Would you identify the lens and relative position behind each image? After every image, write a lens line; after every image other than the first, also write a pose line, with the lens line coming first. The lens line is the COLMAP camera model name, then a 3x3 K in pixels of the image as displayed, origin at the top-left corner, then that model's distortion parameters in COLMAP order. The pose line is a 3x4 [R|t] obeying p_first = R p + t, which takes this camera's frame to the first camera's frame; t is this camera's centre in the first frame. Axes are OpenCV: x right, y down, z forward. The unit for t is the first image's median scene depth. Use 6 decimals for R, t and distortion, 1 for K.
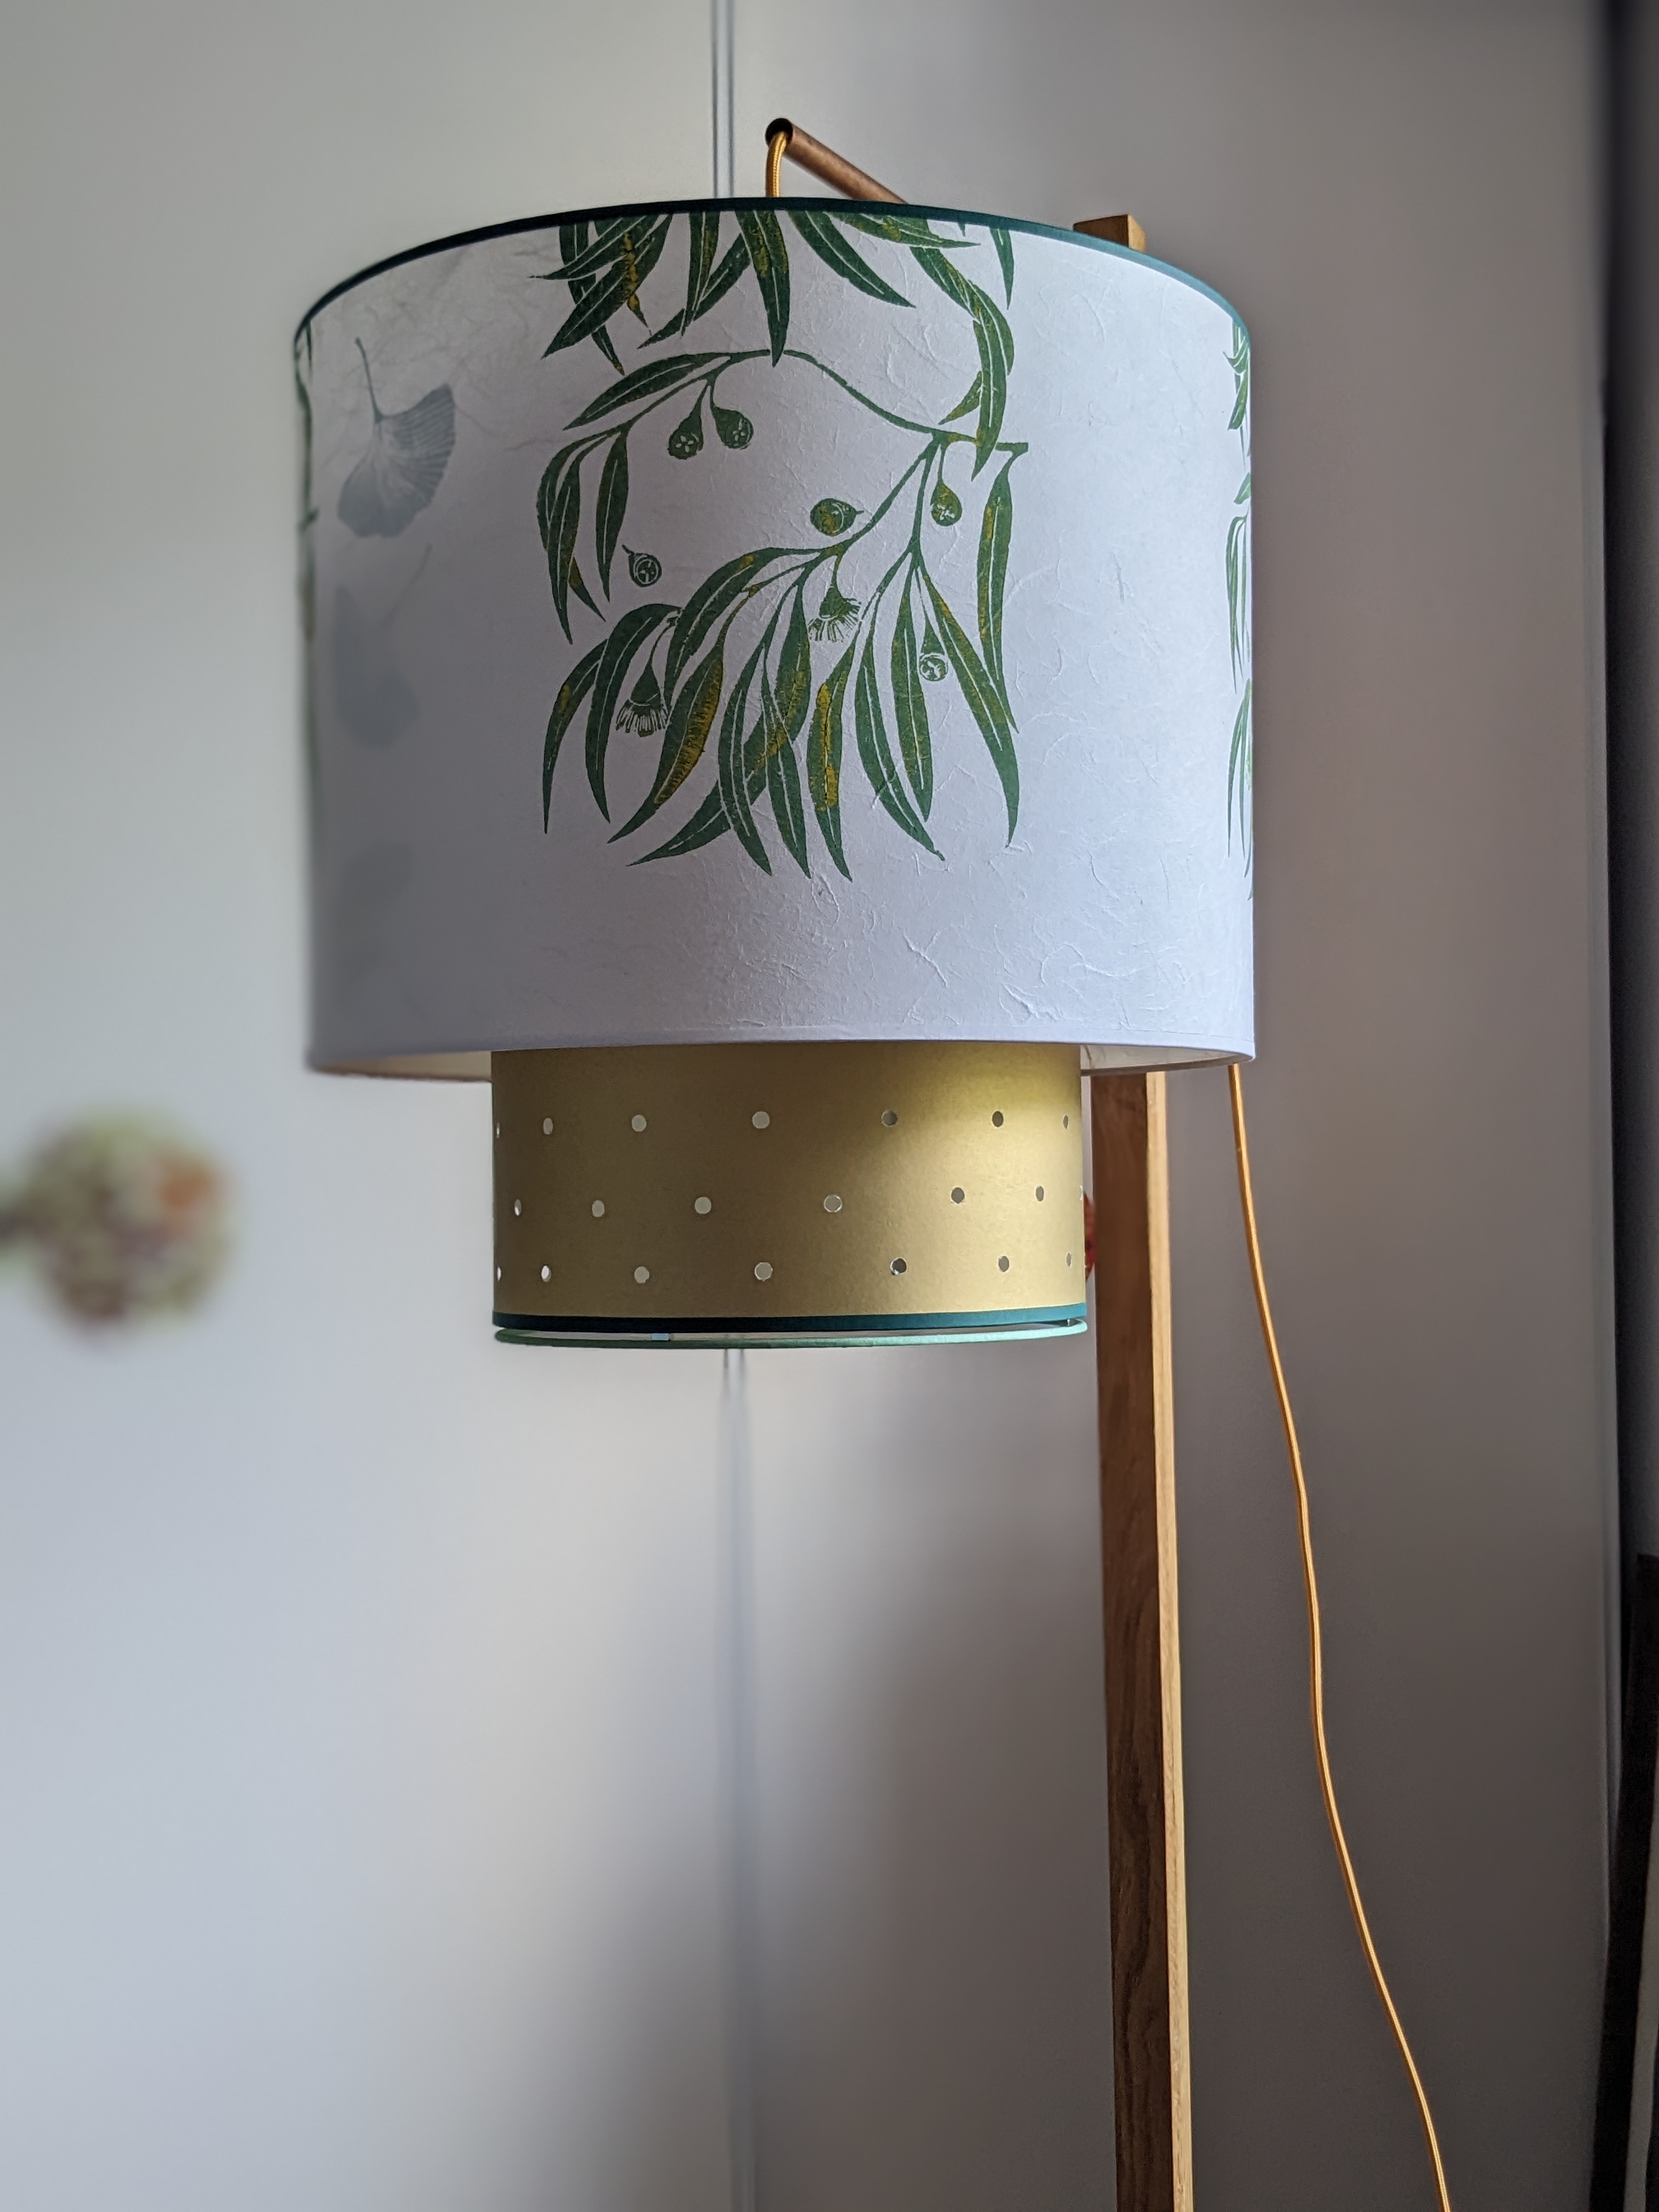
lens RADIAL K [[2602.3, 0, 840.7], [0, 2602.3, 1099.4], [0, 0, 1]] dist [0.050551, 0.000000]
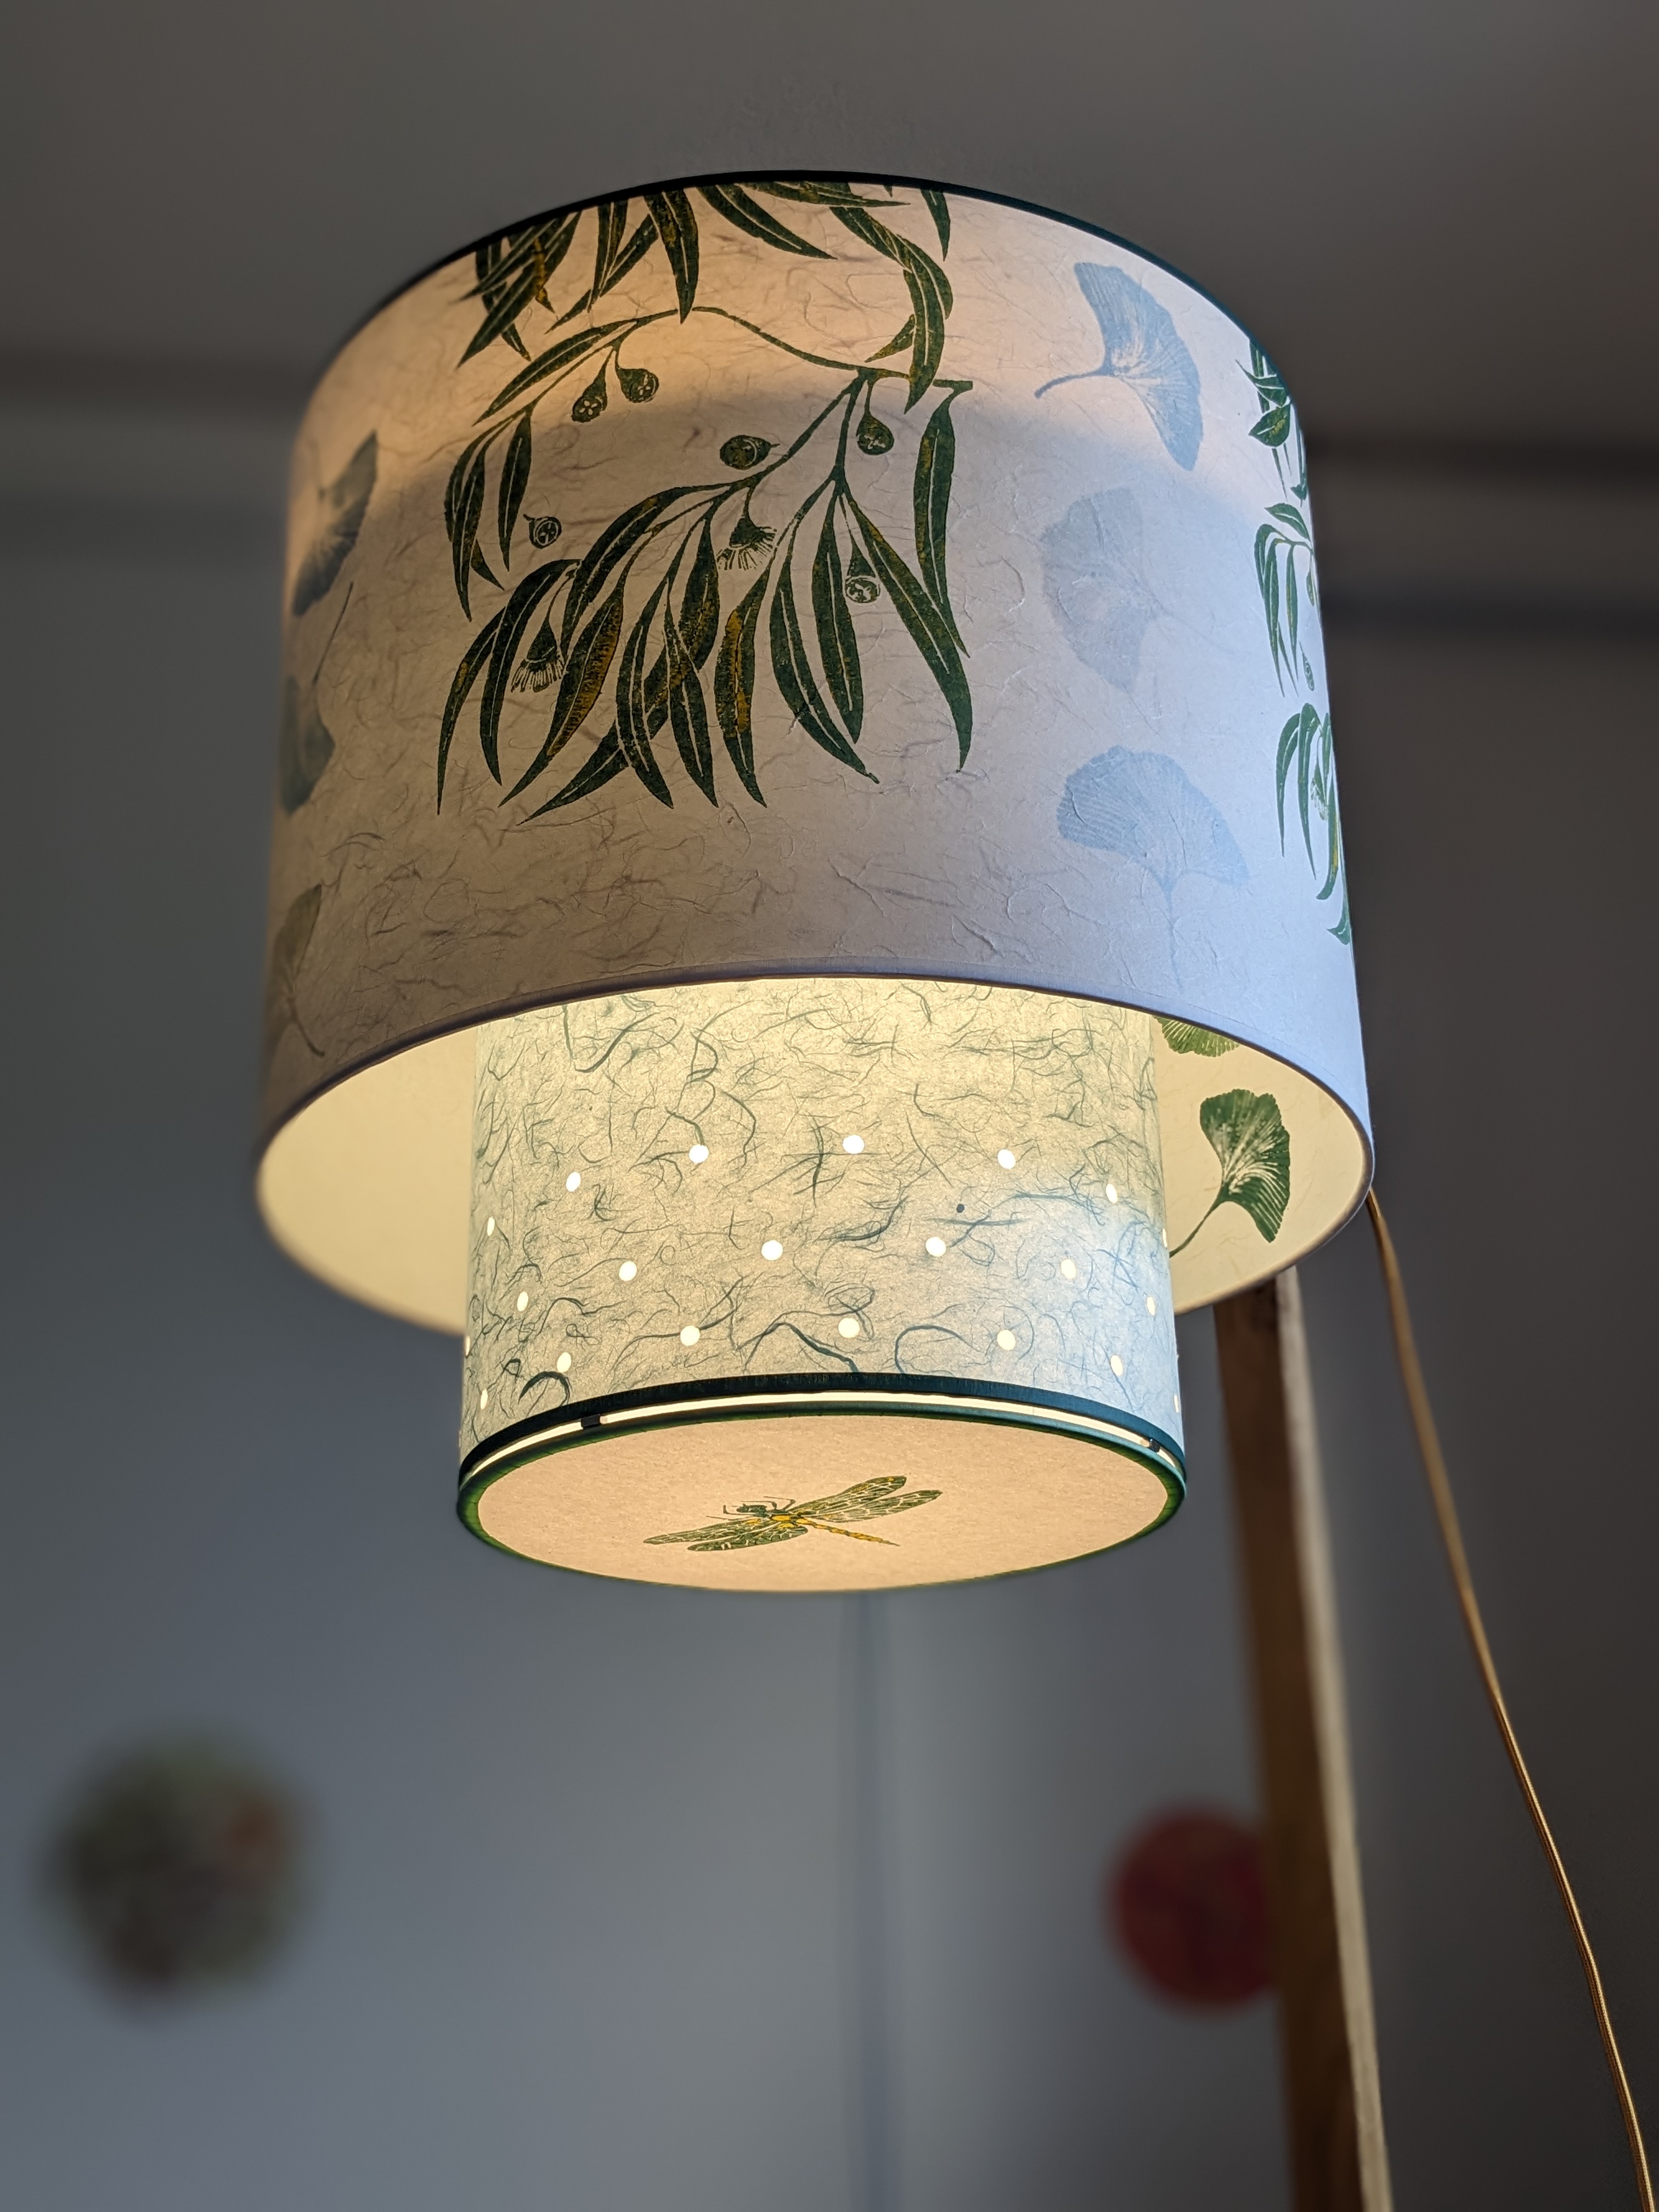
lens RADIAL K [[2602.3, 0, 814.2], [0, 2602.3, 1115.9], [0, 0, 1]] dist [0.050551, 0.000000]
pose [[0.977259, -0.089068, -0.192435, 0.172640], [0.015008, 0.934283, -0.356215, 0.310937], [0.211516, 0.345227, 0.914374, 0.258265]]
